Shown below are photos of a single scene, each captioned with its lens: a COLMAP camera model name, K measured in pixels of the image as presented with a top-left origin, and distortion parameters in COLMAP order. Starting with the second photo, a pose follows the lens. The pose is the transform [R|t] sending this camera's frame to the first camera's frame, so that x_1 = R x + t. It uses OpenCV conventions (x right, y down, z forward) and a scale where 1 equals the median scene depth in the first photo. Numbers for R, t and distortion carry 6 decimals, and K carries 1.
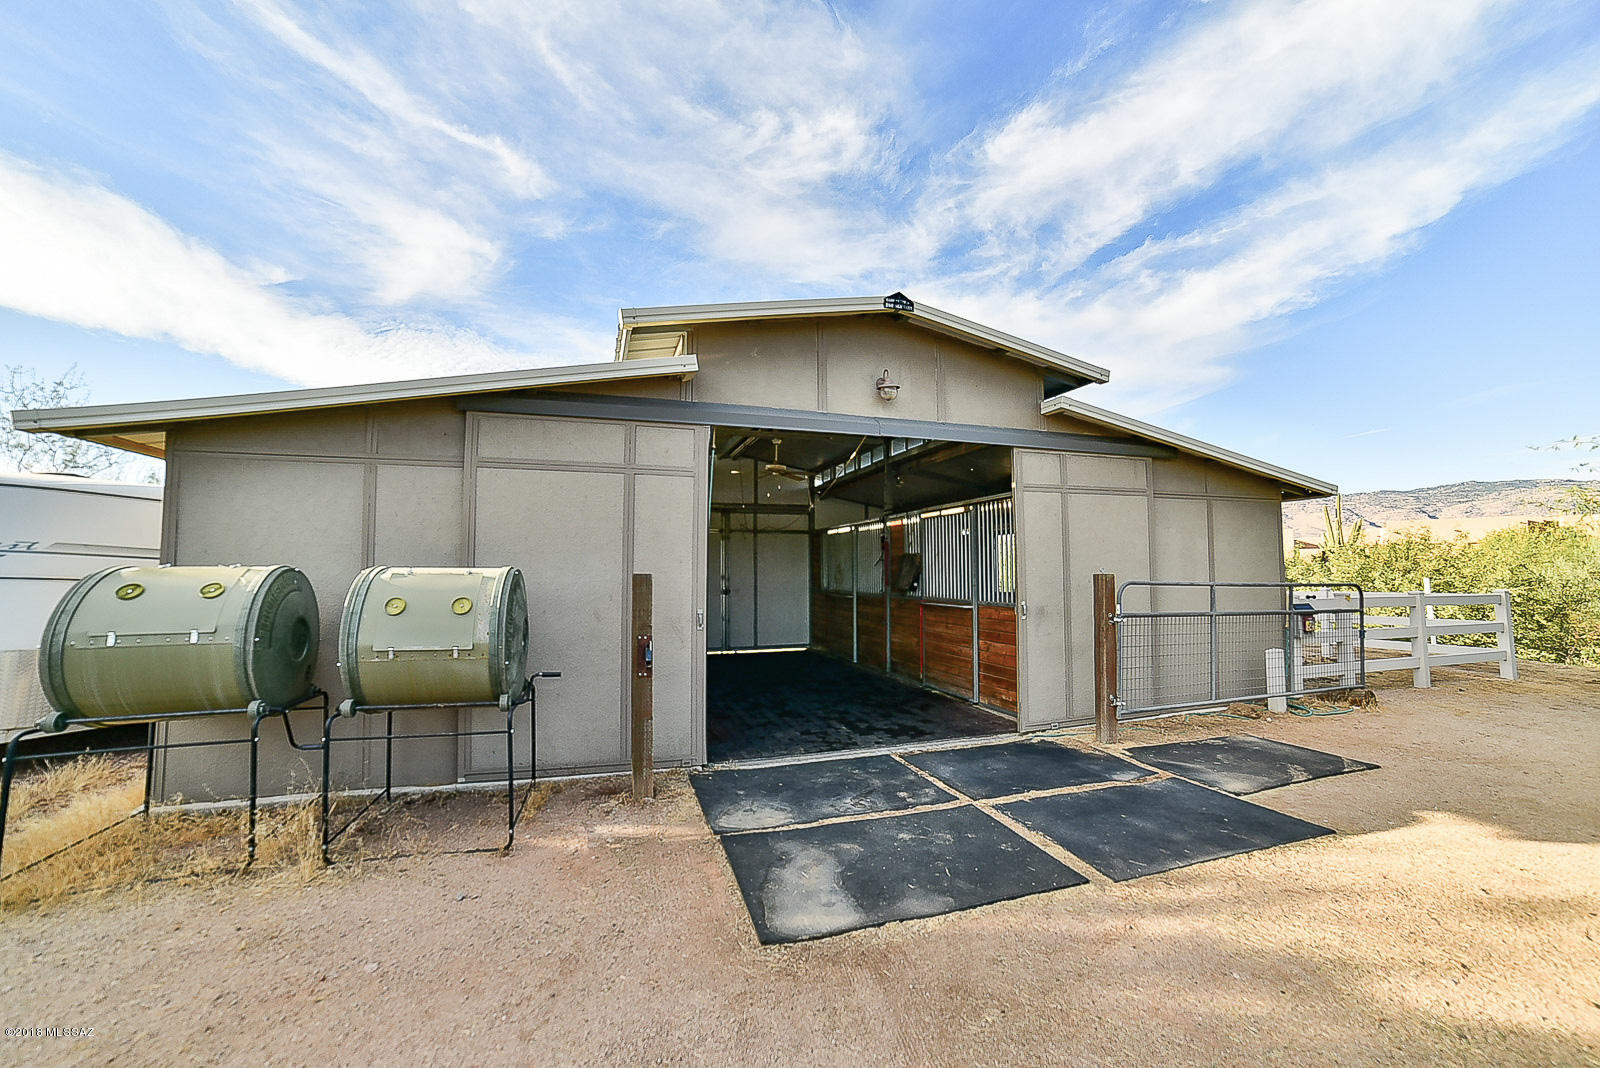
lens RADIAL K [[635.9, 0, 796.9], [0, 635.9, 537.6], [0, 0, 1]] dist [-0.087505, 0.036858]
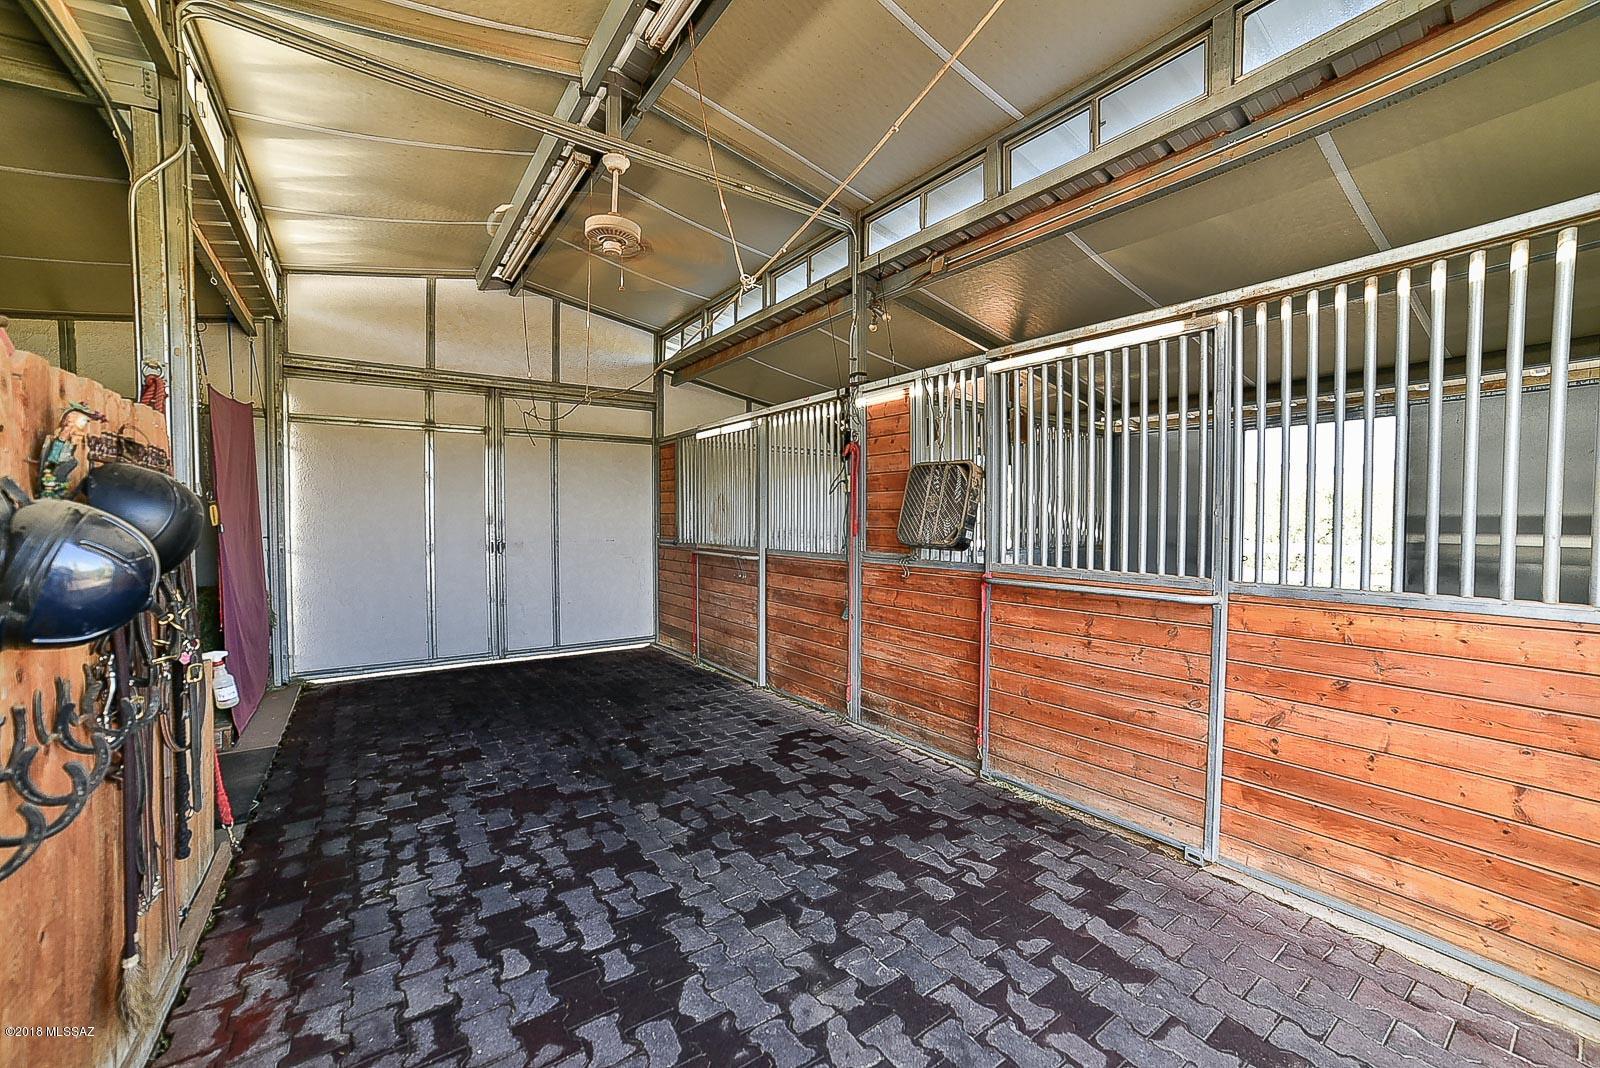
lens RADIAL K [[635.9, 0, 796.9], [0, 635.9, 537.6], [0, 0, 1]] dist [-0.087505, 0.036858]
pose [[0.954249, -0.003529, 0.298992, -0.035101], [-0.021620, 0.996499, 0.080763, 0.037063], [-0.298230, -0.083532, 0.950832, 0.529969]]
